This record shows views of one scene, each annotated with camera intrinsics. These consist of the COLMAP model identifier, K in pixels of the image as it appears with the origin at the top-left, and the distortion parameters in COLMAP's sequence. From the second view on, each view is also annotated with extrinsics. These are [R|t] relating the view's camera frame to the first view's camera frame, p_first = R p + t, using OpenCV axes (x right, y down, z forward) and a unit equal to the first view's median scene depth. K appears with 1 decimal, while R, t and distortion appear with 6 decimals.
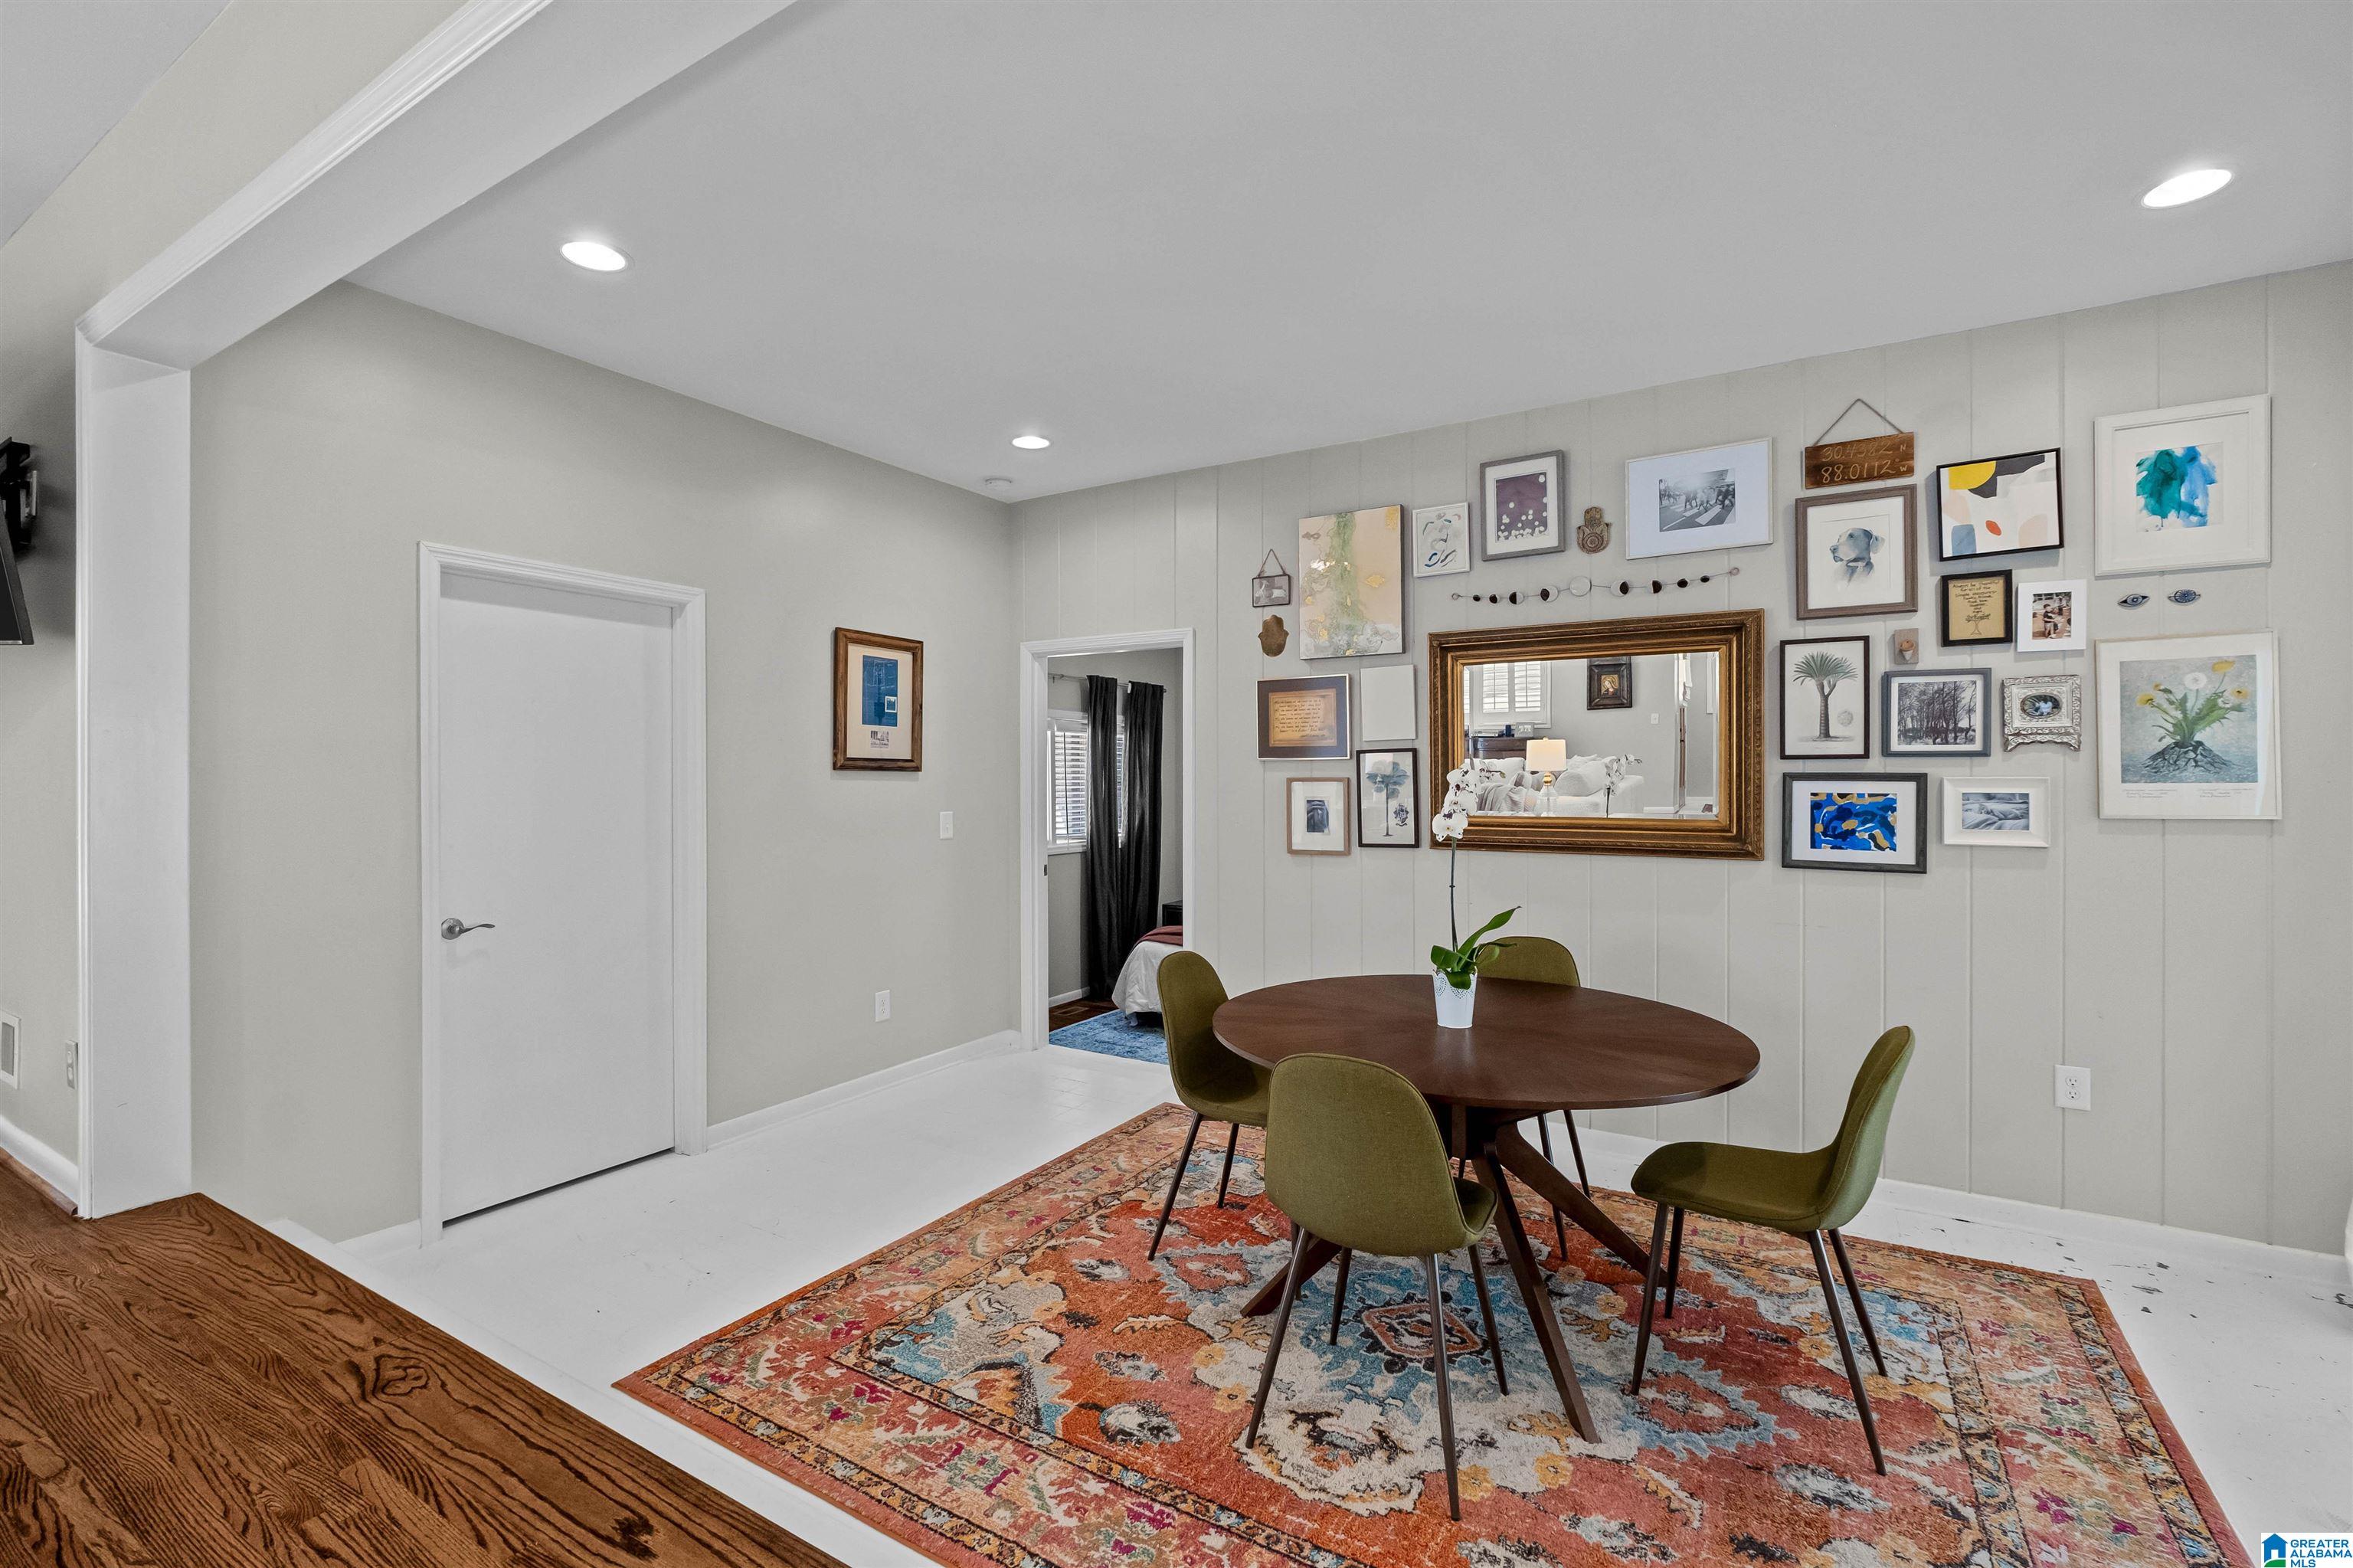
lens RADIAL K [[1036.3, 0, 1179.4], [0, 1036.3, 775.1], [0, 0, 1]] dist [-0.004291, -0.001113]
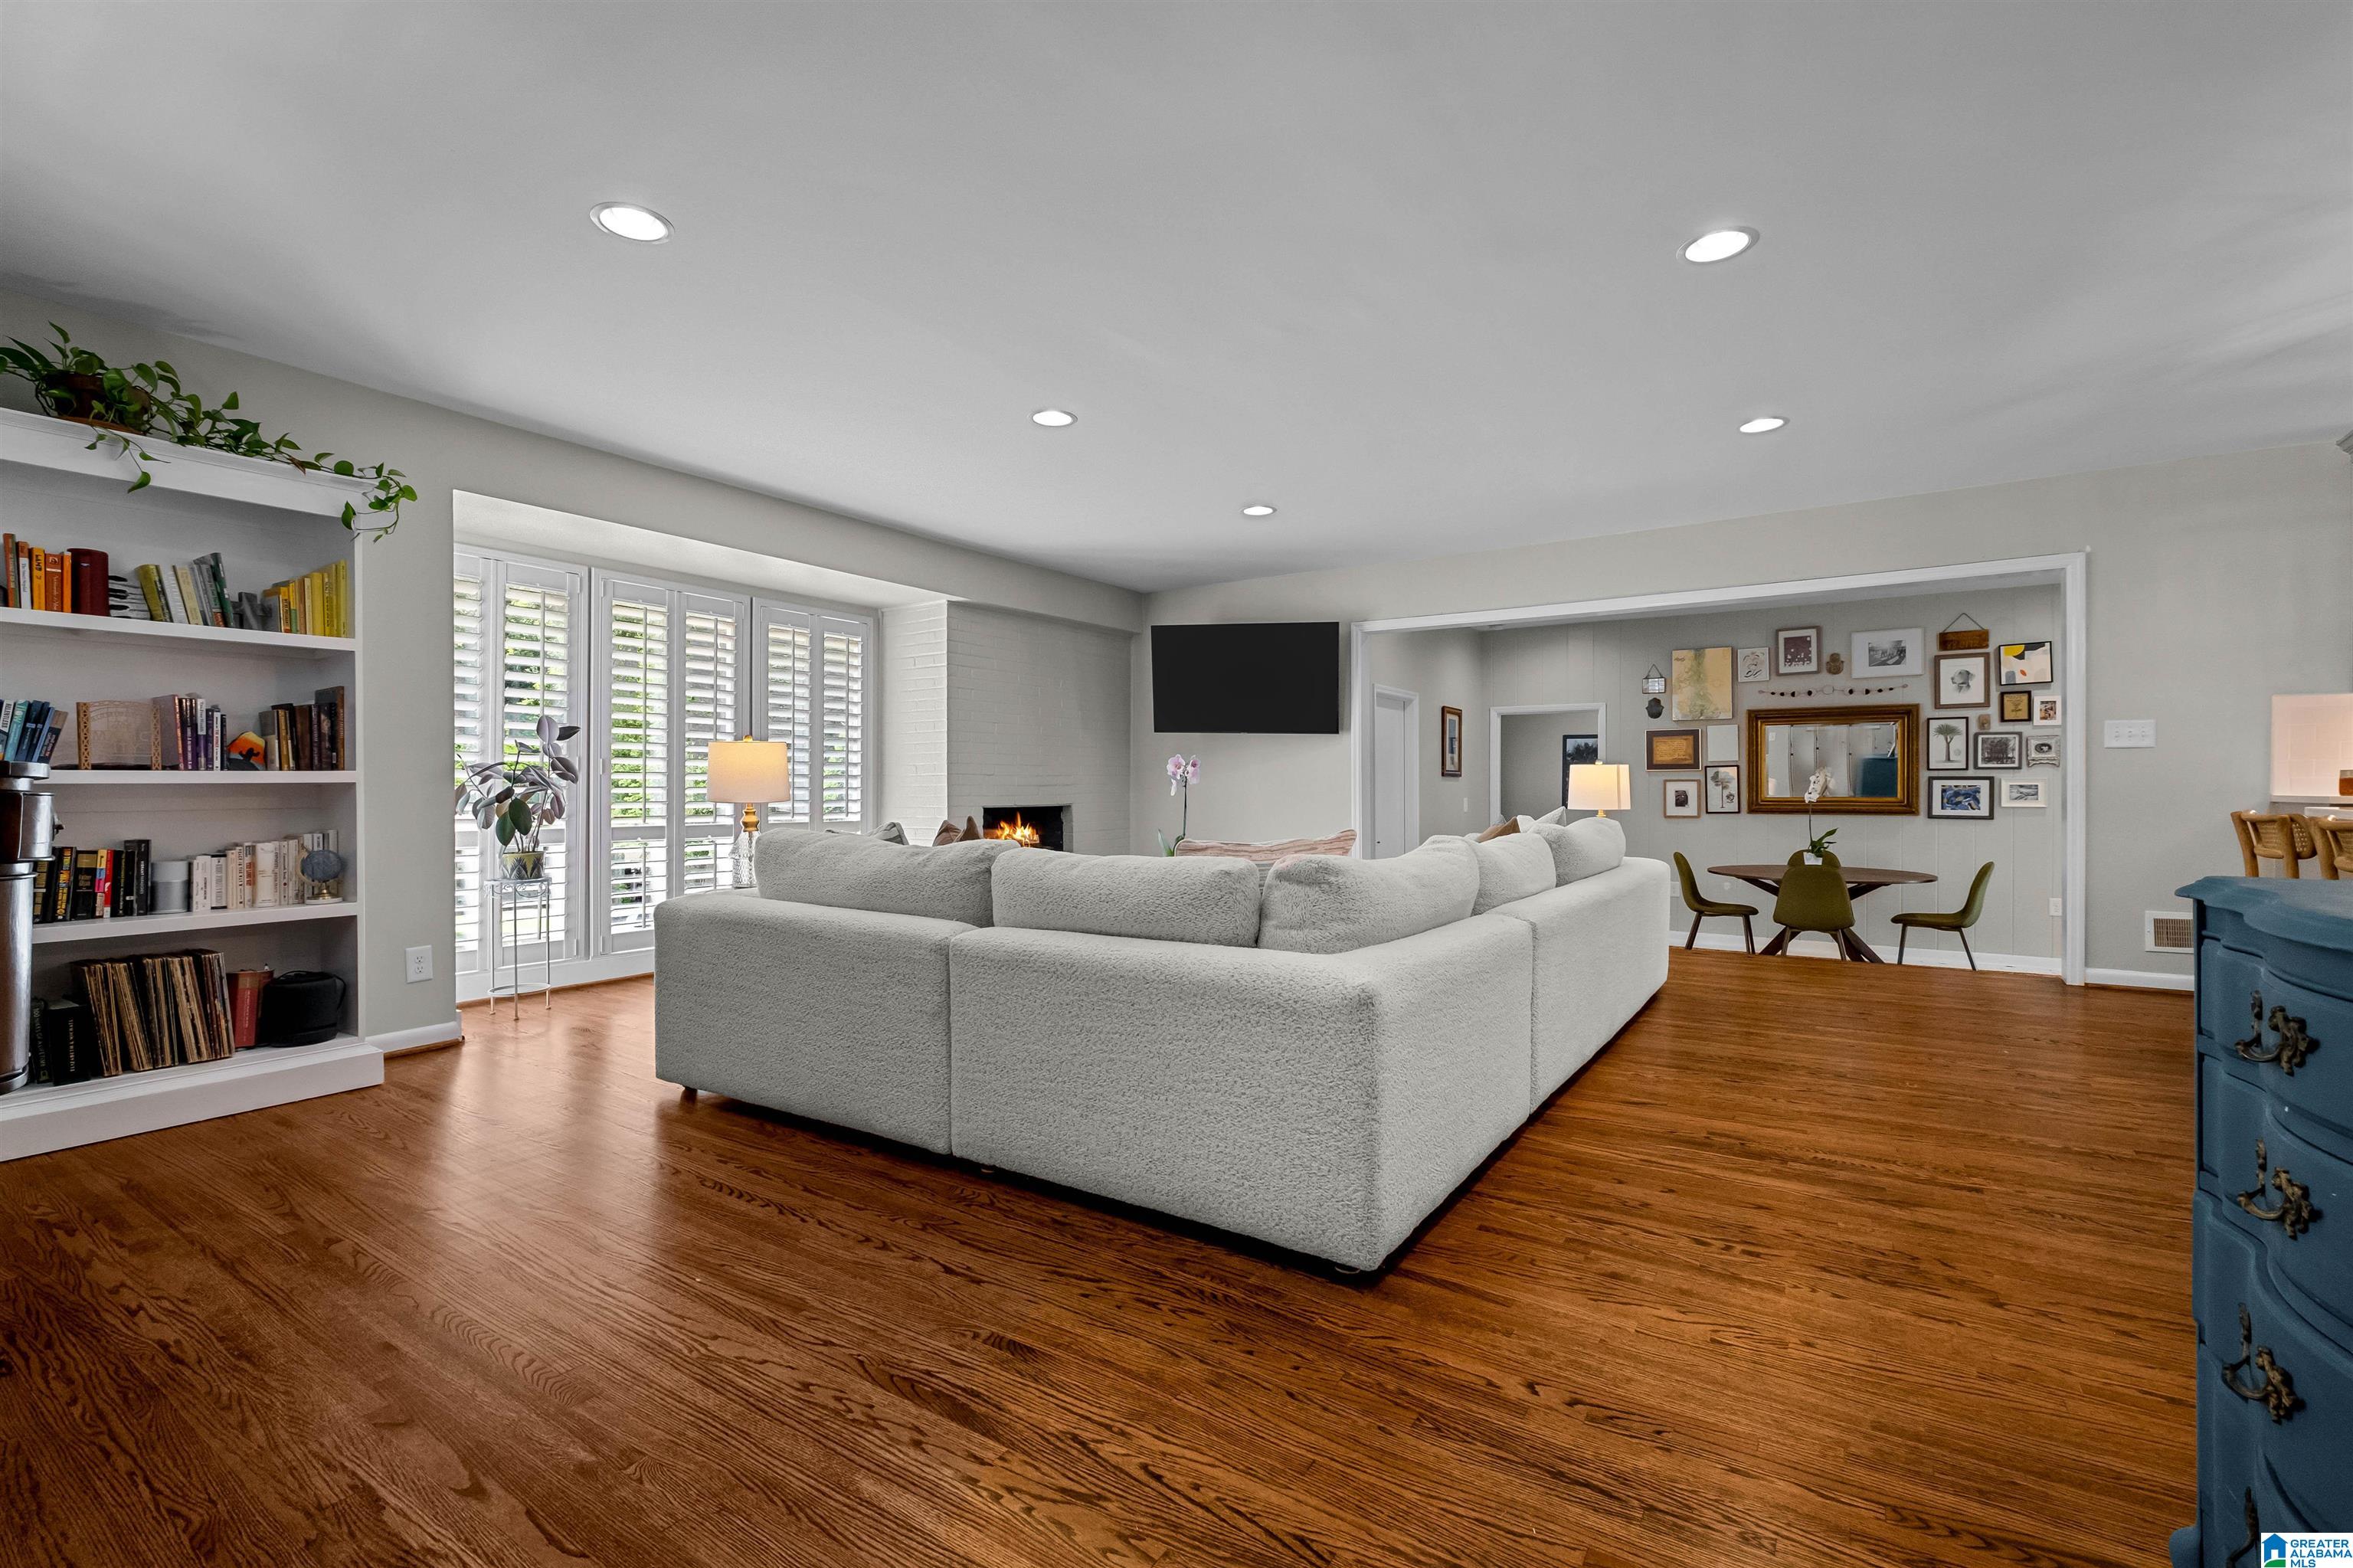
lens RADIAL K [[1036.3, 0, 1175.8], [0, 1036.3, 790.2], [0, 0, 1]] dist [-0.004291, -0.001113]
pose [[0.999677, -0.001487, -0.025383, -1.009991], [0.001683, 0.999969, 0.007705, 0.007652], [0.025371, -0.007745, 0.999648, -1.308276]]
